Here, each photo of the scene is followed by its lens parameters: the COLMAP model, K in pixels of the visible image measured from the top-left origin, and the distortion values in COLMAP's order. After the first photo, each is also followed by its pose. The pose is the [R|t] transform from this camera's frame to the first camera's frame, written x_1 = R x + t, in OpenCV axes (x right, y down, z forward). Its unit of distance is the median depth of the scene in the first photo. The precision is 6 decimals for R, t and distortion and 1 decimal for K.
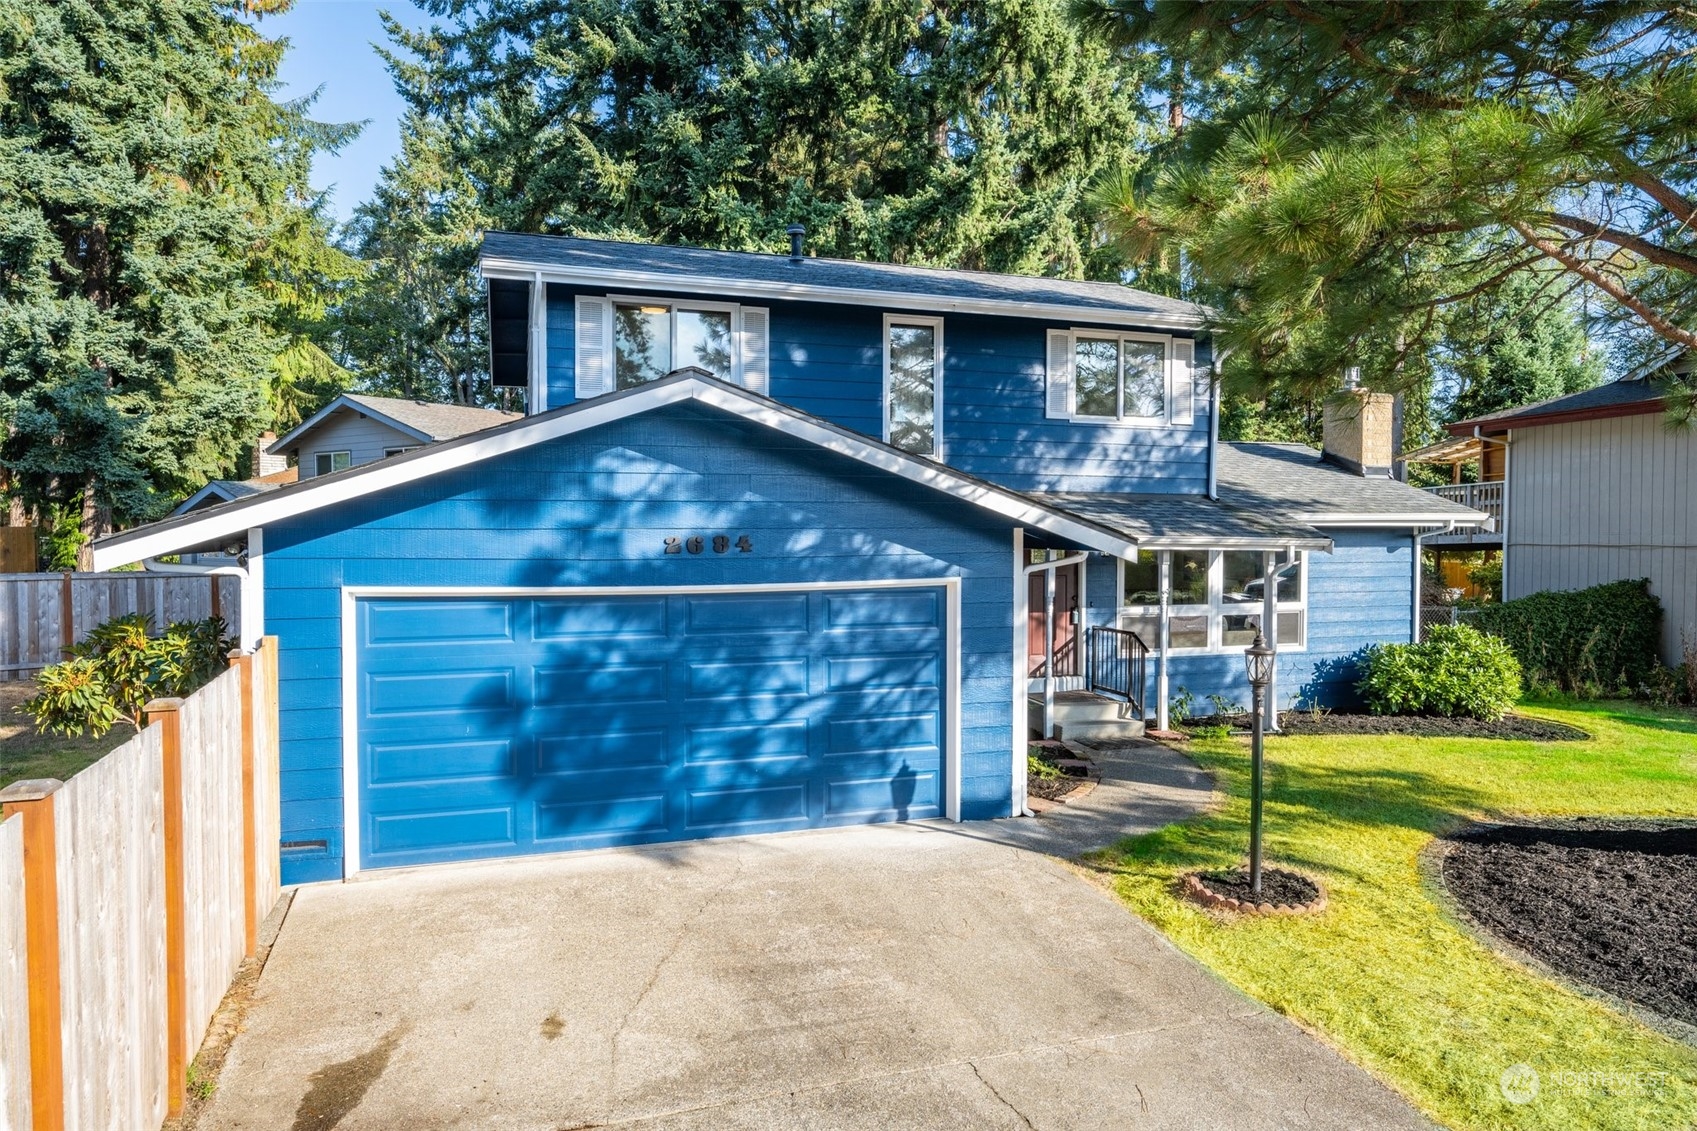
lens RADIAL K [[1082.0, 0, 848.5], [0, 1082.0, 565.5], [0, 0, 1]] dist [-0.002008, -0.000094]
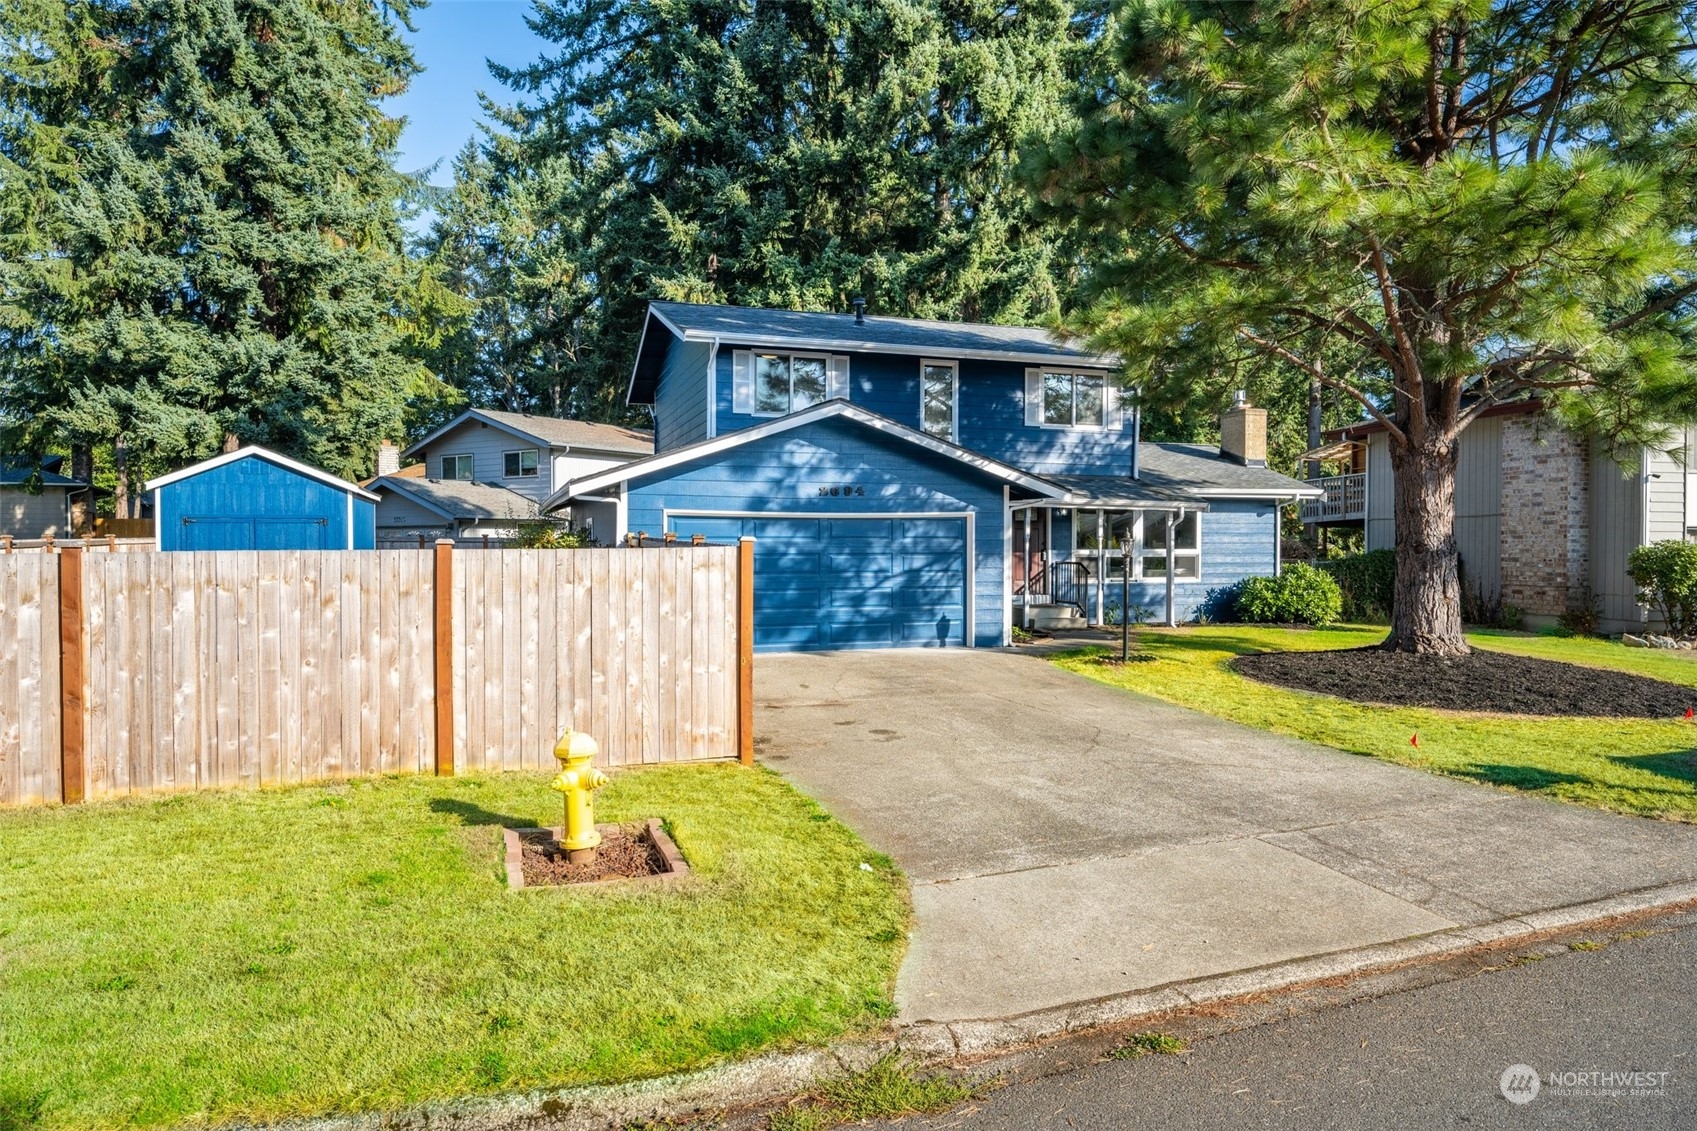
lens RADIAL K [[1086.7, 0, 836.1], [0, 1086.7, 563.3], [0, 0, 1]] dist [-0.000470, -0.000993]
pose [[0.999999, -0.000119, -0.001660, -0.080108], [0.000096, 0.999908, -0.013576, 0.078219], [0.001662, 0.013575, 0.999906, -0.526317]]
